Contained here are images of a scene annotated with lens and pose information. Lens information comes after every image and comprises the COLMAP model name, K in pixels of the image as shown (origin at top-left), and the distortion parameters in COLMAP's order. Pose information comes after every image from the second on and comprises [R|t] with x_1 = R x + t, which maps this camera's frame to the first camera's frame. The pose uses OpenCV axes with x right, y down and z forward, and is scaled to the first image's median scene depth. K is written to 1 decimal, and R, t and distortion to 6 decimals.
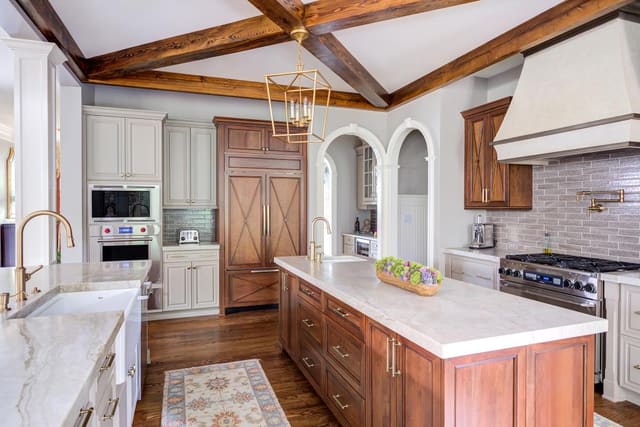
lens RADIAL K [[390.6, 0, 309.7], [0, 390.6, 211.0], [0, 0, 1]] dist [0.000877, -0.000249]
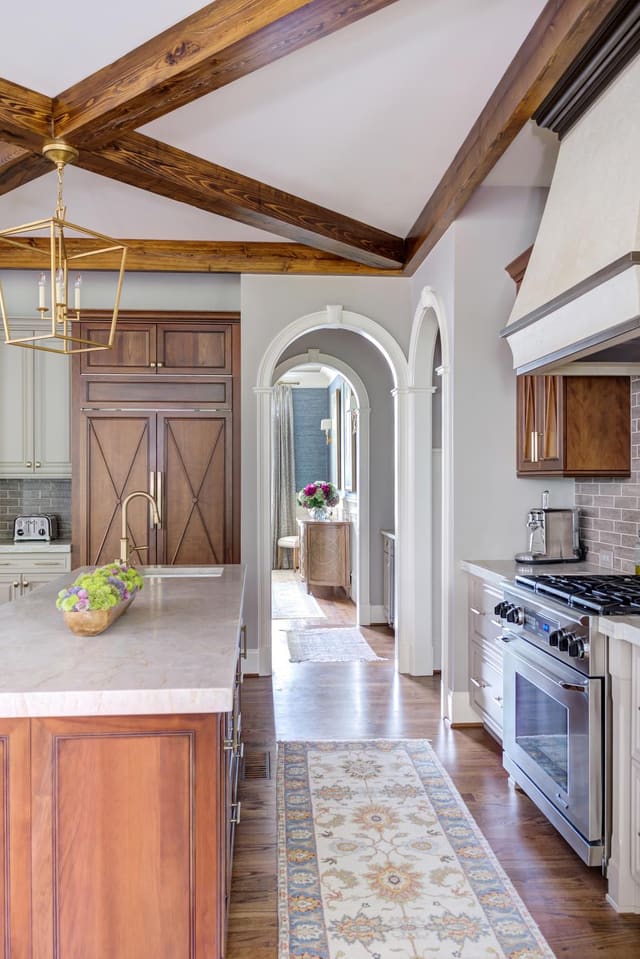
lens RADIAL K [[803.9, 0, 294.3], [0, 803.9, 481.7], [0, 0, 1]] dist [0.001838, 0.000752]
pose [[0.958638, -0.000999, -0.284627, 0.414098], [-0.001544, 0.999961, -0.008711, 0.009085], [0.284625, 0.008791, 0.958599, 0.017278]]
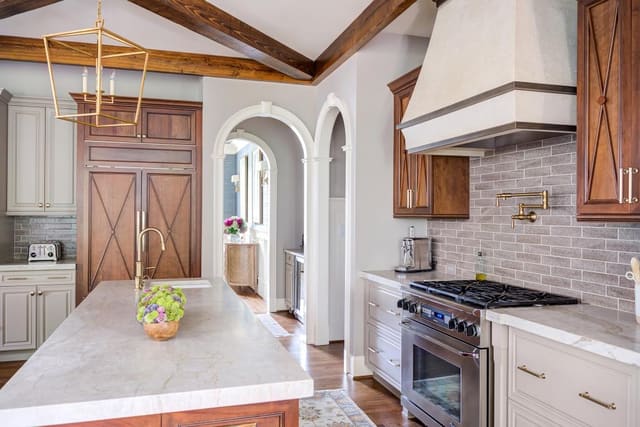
lens RADIAL K [[516.4, 0, 313.4], [0, 516.4, 212.0], [0, 0, 1]] dist [0.000043, -0.001321]
pose [[0.998556, 0.003941, -0.053580, 0.298797], [-0.004685, 0.999894, -0.013770, -0.001312], [0.053520, 0.014001, 0.998469, 0.034183]]
